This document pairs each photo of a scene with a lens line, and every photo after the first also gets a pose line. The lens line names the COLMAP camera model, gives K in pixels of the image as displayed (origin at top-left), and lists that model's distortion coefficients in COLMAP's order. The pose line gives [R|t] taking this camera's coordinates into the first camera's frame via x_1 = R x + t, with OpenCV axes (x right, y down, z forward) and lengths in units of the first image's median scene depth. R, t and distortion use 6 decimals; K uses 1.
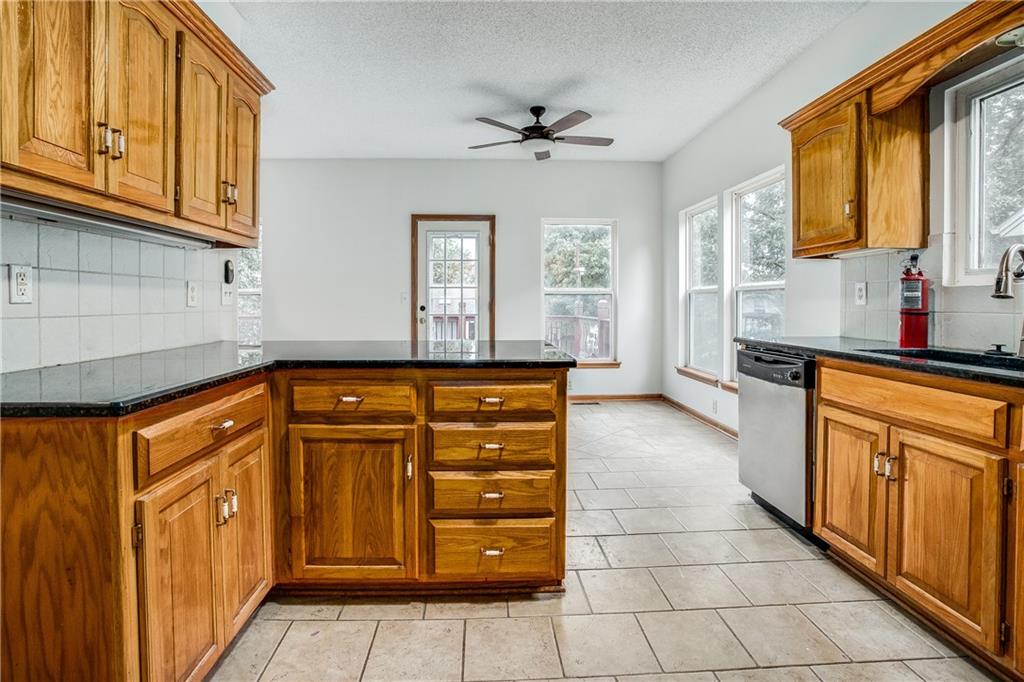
lens RADIAL K [[517.9, 0, 505.0], [0, 517.9, 309.7], [0, 0, 1]] dist [-0.007396, -0.000654]
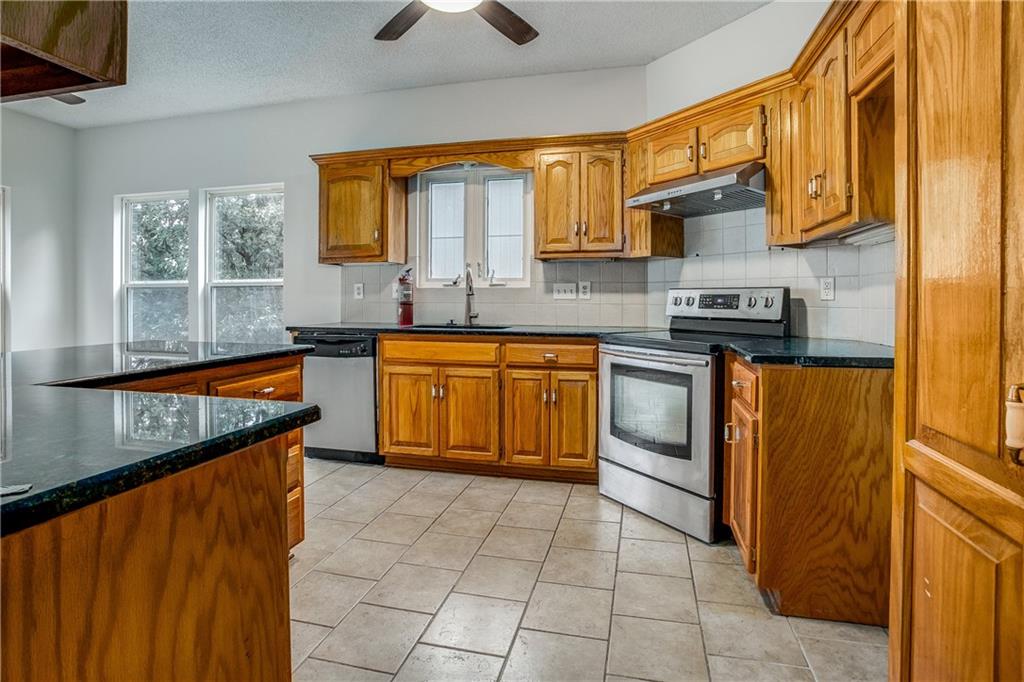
lens RADIAL K [[517.9, 0, 521.7], [0, 517.9, 298.8], [0, 0, 1]] dist [-0.007396, -0.000654]
pose [[0.293350, -0.001604, 0.956004, -0.727149], [0.013970, 0.999899, -0.002609, 0.000337], [-0.955903, 0.014121, 0.293343, 0.184438]]
